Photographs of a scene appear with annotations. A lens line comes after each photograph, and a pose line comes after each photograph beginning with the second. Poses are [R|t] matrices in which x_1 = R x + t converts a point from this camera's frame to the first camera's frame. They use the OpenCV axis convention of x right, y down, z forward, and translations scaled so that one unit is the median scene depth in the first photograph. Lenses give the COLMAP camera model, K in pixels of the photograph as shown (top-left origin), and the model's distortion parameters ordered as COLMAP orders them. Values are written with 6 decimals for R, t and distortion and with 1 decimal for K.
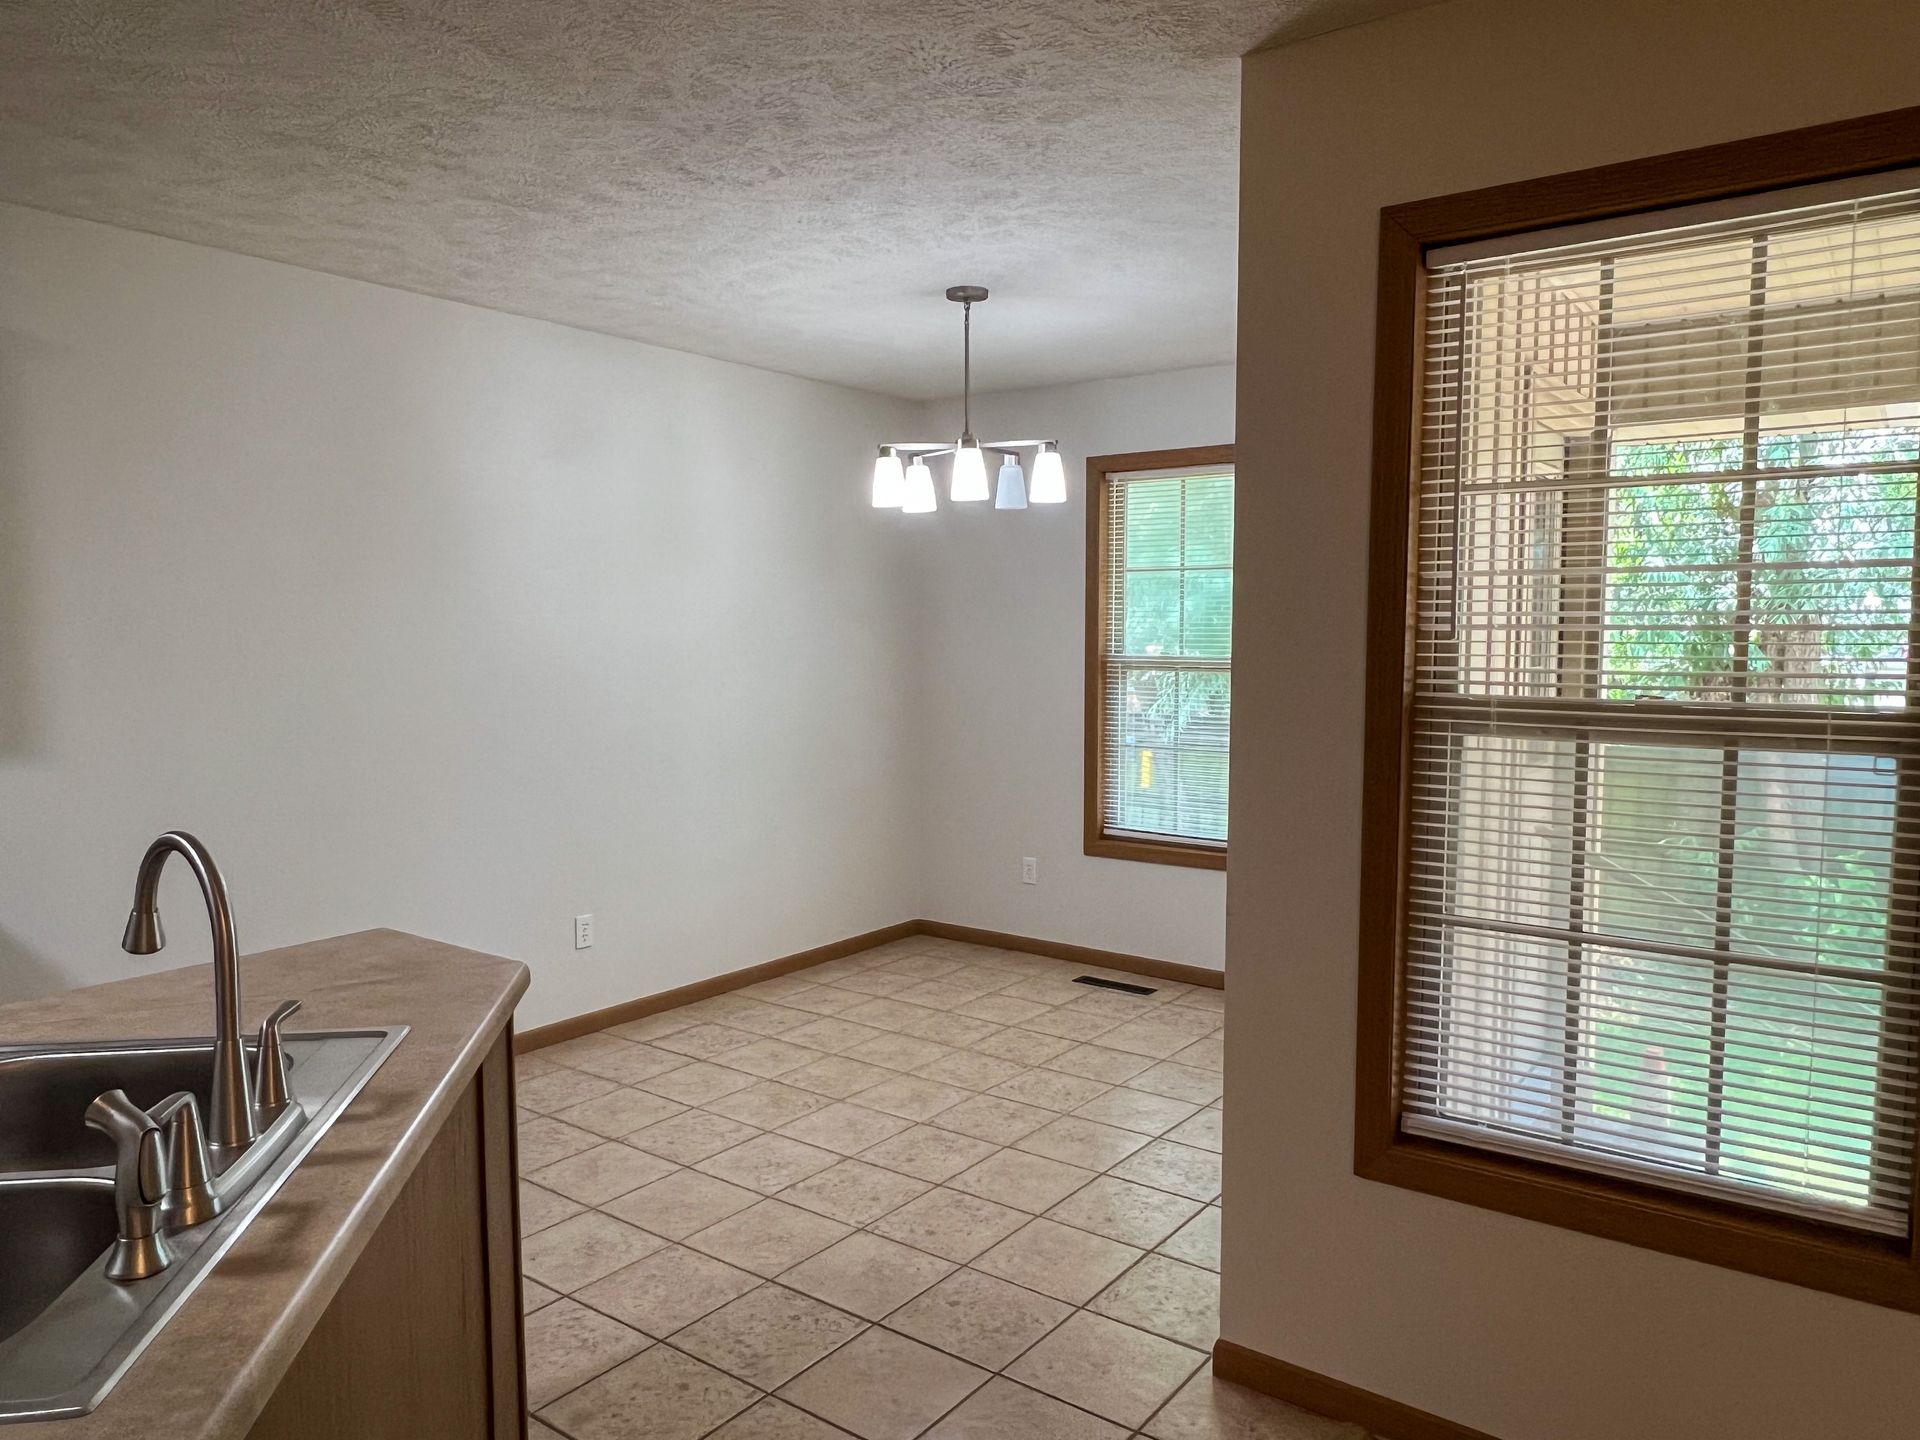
lens RADIAL K [[1310.1, 0, 962.1], [0, 1310.1, 725.8], [0, 0, 1]] dist [-0.002004, 0.000816]
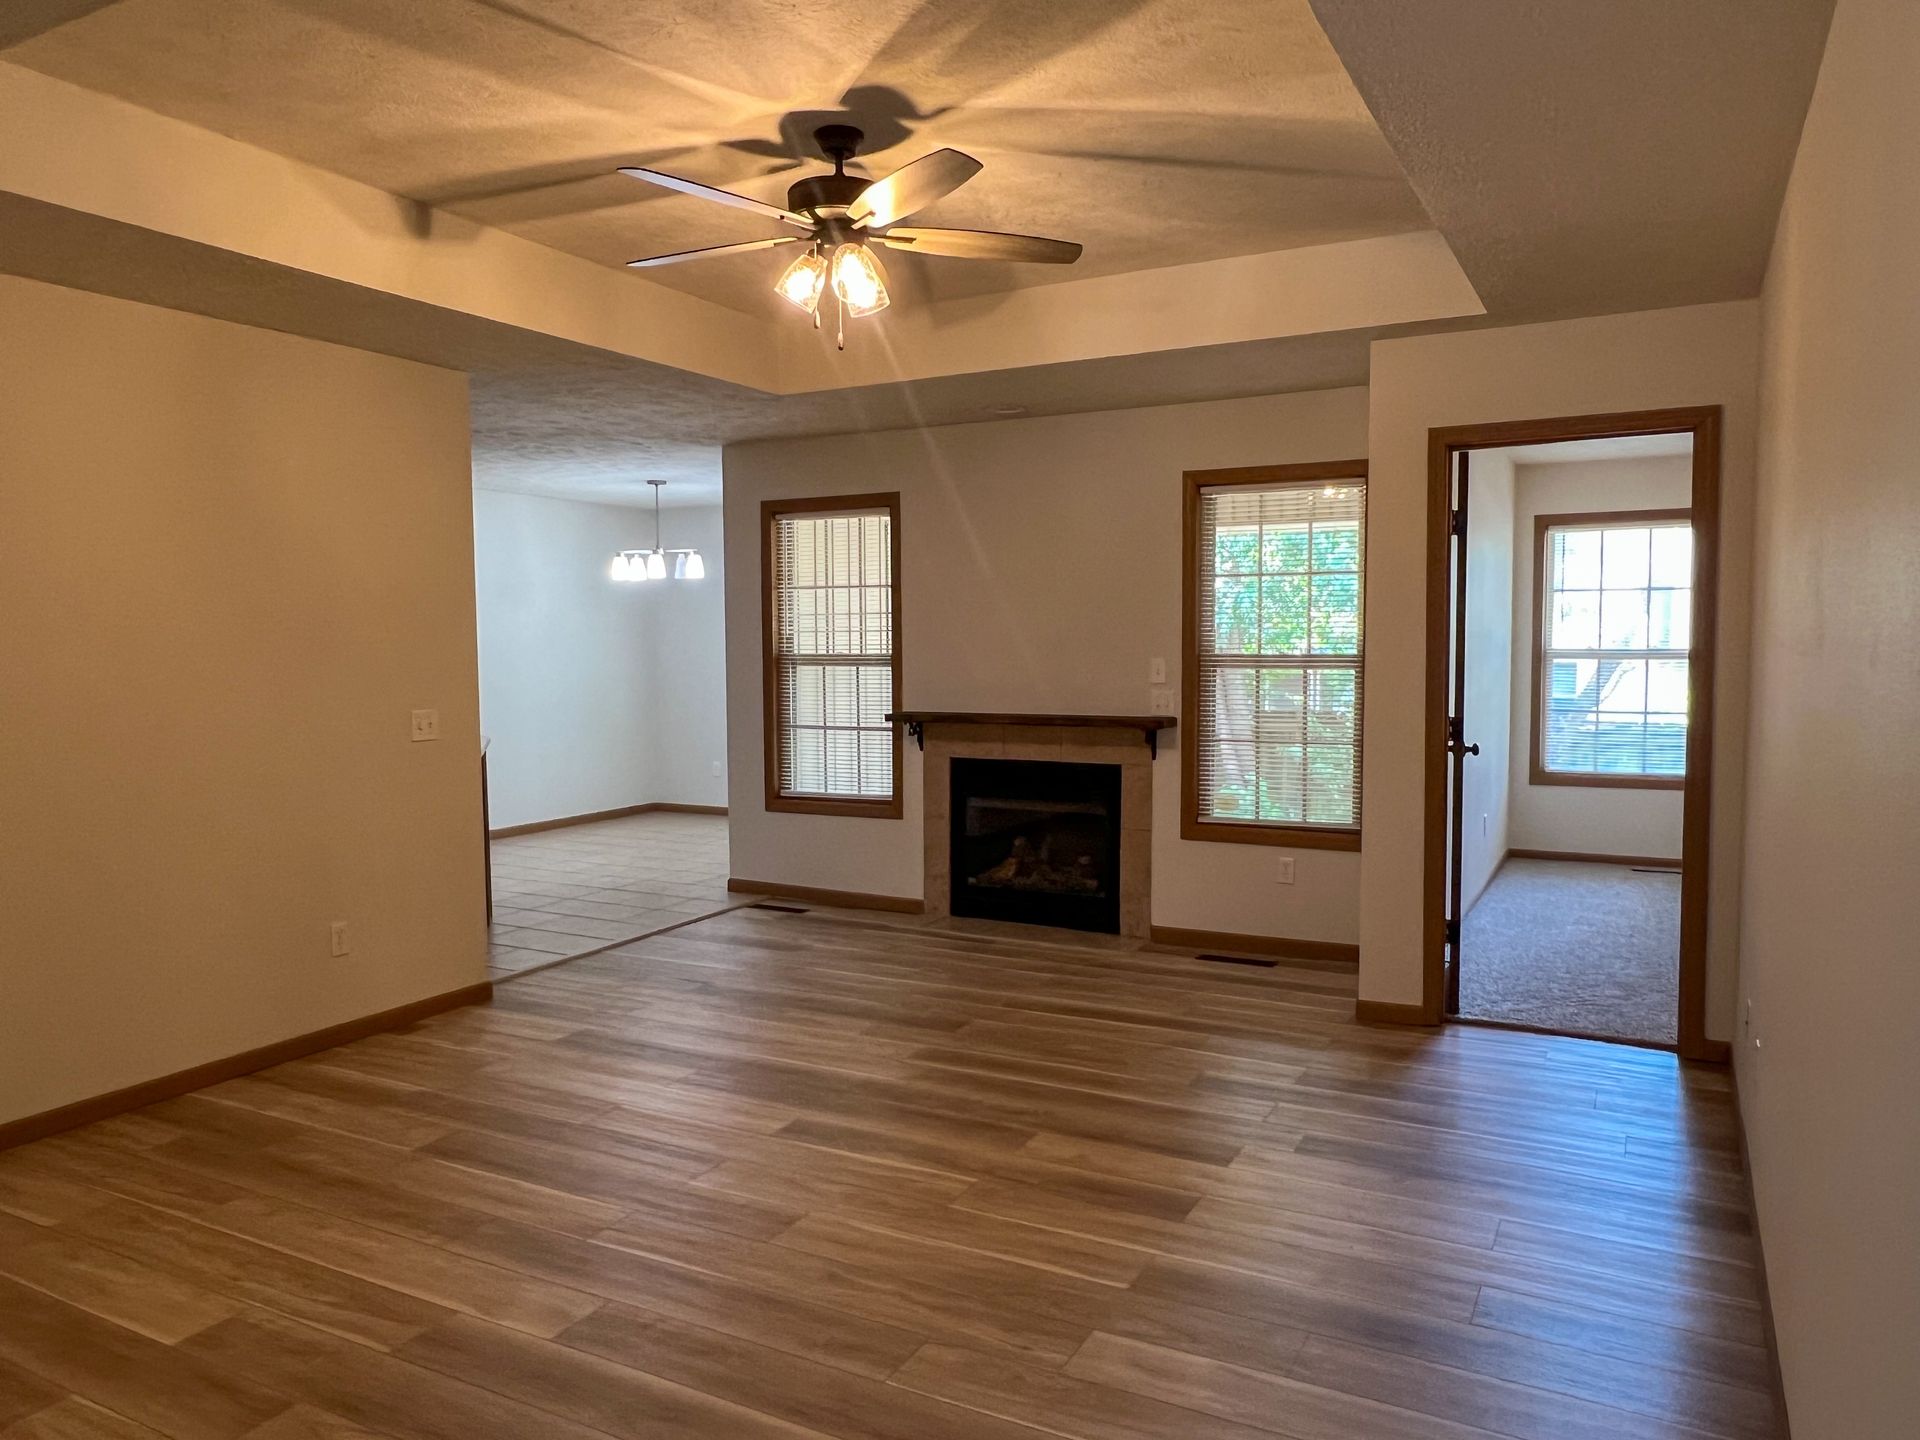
lens RADIAL K [[1310.1, 0, 962.1], [0, 1310.1, 725.8], [0, 0, 1]] dist [-0.002004, 0.000816]
pose [[0.988578, -0.018490, 0.149573, 0.178713], [0.020058, 0.999759, -0.008979, 0.108066], [-0.149371, 0.011877, 0.988710, -1.258416]]
